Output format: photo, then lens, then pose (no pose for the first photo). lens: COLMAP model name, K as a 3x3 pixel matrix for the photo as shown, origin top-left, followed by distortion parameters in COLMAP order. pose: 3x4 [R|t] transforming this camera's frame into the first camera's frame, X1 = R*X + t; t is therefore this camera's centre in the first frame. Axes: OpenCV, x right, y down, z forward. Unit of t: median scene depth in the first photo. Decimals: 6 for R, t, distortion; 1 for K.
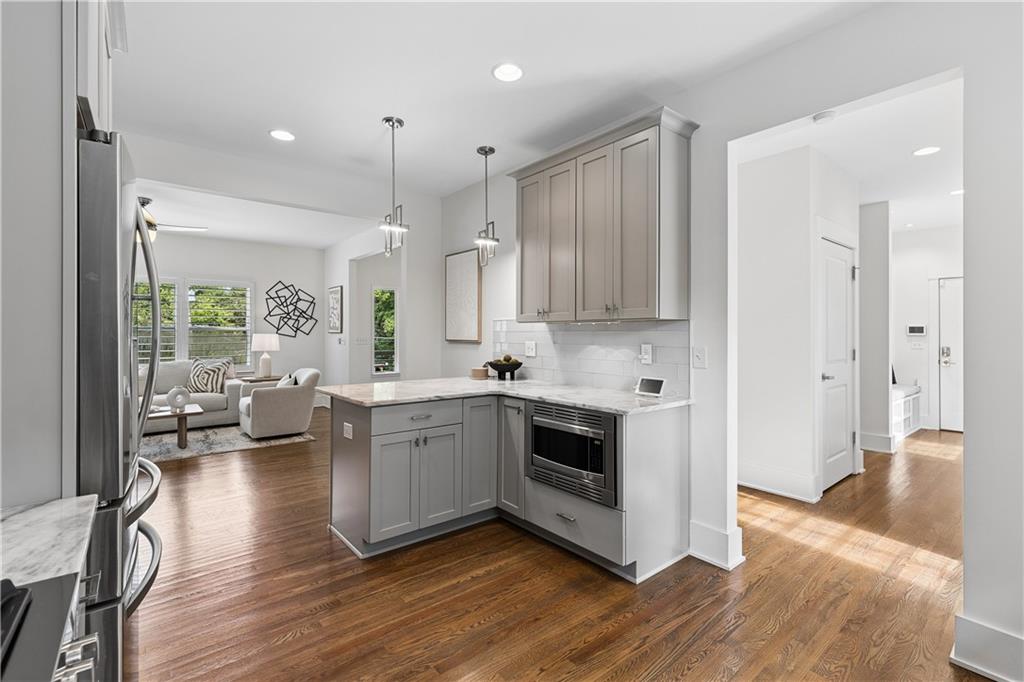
lens RADIAL K [[461.2, 0, 516.8], [0, 461.2, 336.5], [0, 0, 1]] dist [-0.002055, -0.000545]
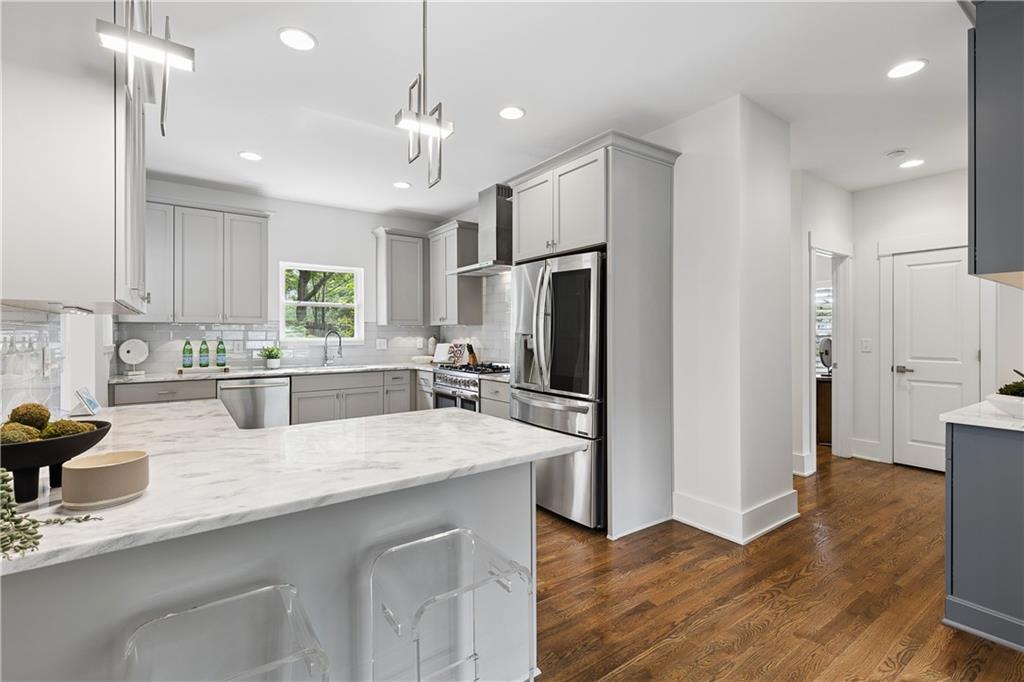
lens RADIAL K [[461.2, 0, 512.7], [0, 461.2, 334.4], [0, 0, 1]] dist [-0.002055, -0.000545]
pose [[-0.997375, 0.001360, 0.072395, -0.177980], [0.002121, 0.999943, 0.010431, -0.003398], [-0.072377, 0.010557, -0.997321, 0.652757]]
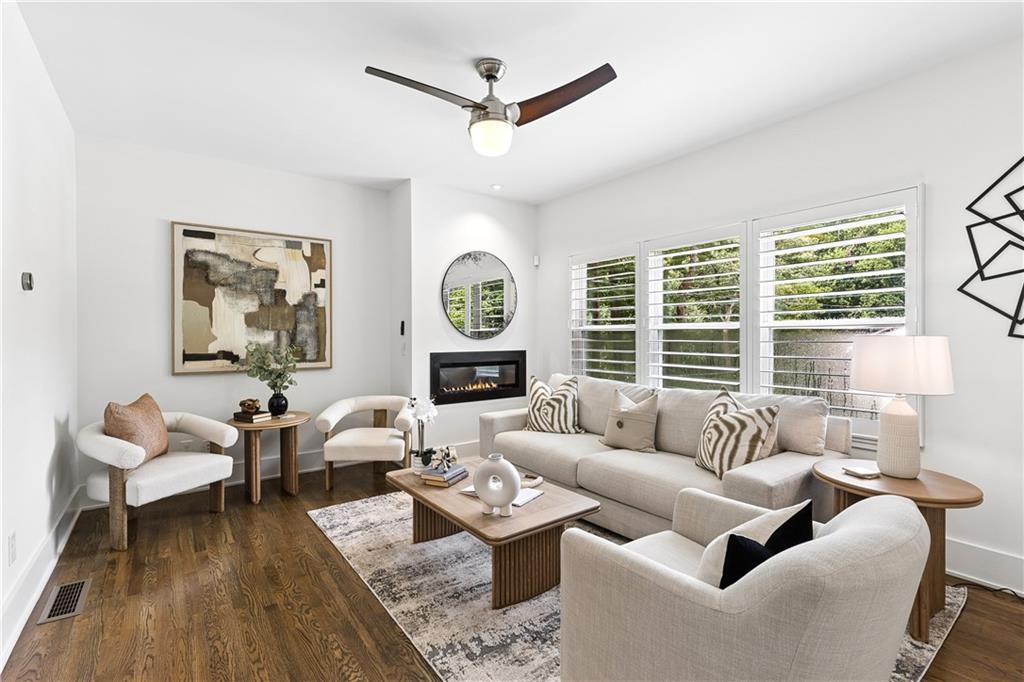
lens RADIAL K [[461.1, 0, 514.4], [0, 461.1, 337.6], [0, 0, 1]] dist [0.001507, -0.000281]
pose [[-0.045780, 0.003113, -0.998947, -0.211894], [-0.007627, 0.999965, 0.003466, -0.003191], [0.998922, 0.007777, -0.045755, 0.716526]]
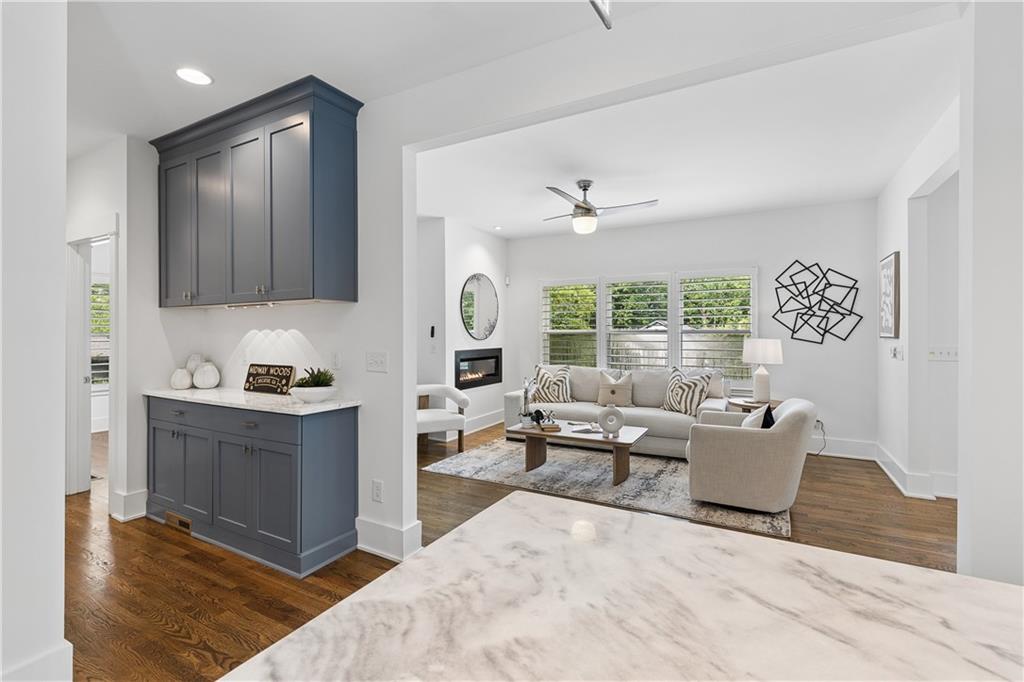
lens RADIAL K [[461.2, 0, 505.9], [0, 461.2, 331.8], [0, 0, 1]] dist [-0.002055, -0.000545]
pose [[0.362984, -0.003428, -0.931789, -0.040874], [-0.007538, 0.999950, -0.006615, -0.008185], [0.931765, 0.009425, 0.362939, 0.373078]]
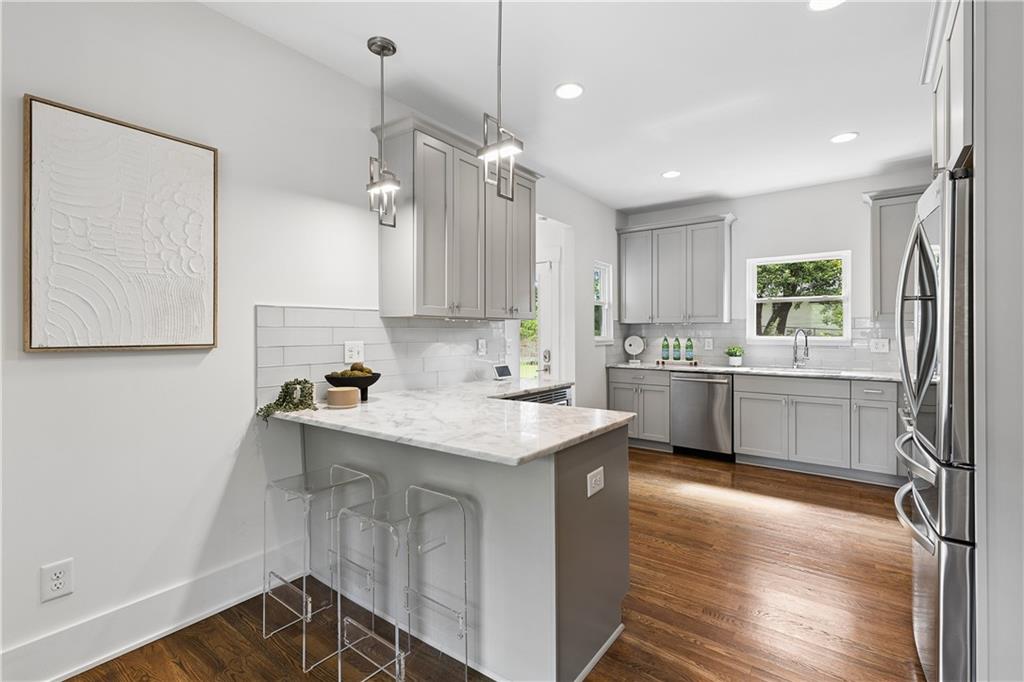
lens RADIAL K [[461.2, 0, 519.2], [0, 461.2, 336.0], [0, 0, 1]] dist [-0.002055, -0.000545]
pose [[-0.239101, -0.006587, 0.970972, -0.368427], [0.008439, 0.999925, 0.008862, -0.000852], [-0.970958, 0.010312, -0.239027, 0.482834]]
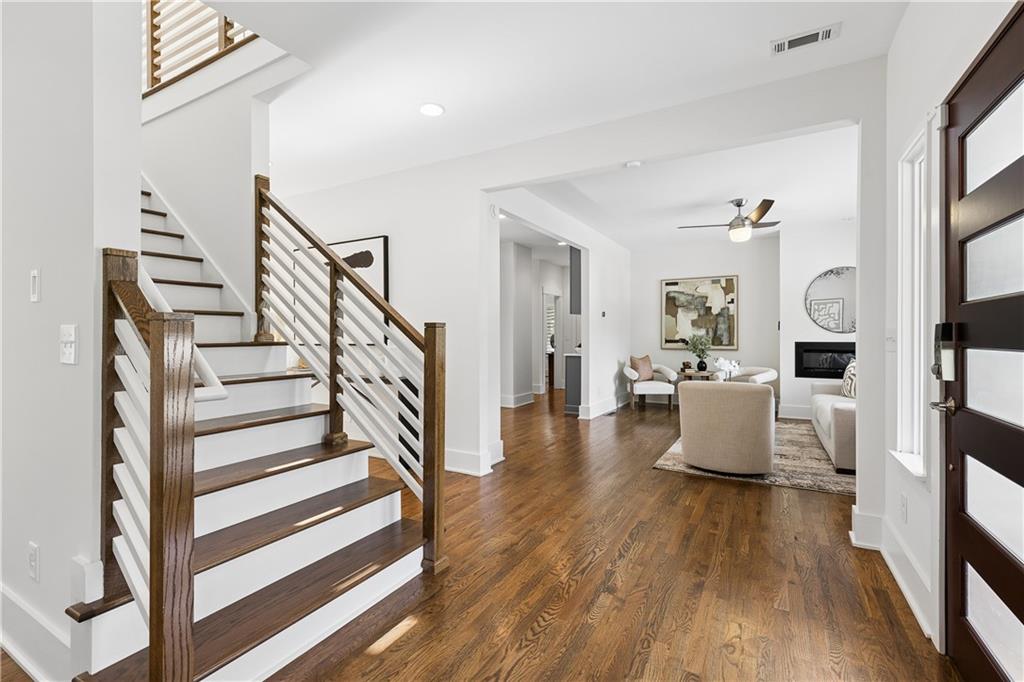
lens RADIAL K [[461.2, 0, 510.1], [0, 461.2, 337.4], [0, 0, 1]] dist [-0.002055, -0.000545]
pose [[-0.936056, -0.001248, -0.351848, 0.033923], [-0.005042, 0.999939, 0.009865, 0.004915], [0.351814, 0.011009, -0.936005, 1.229693]]
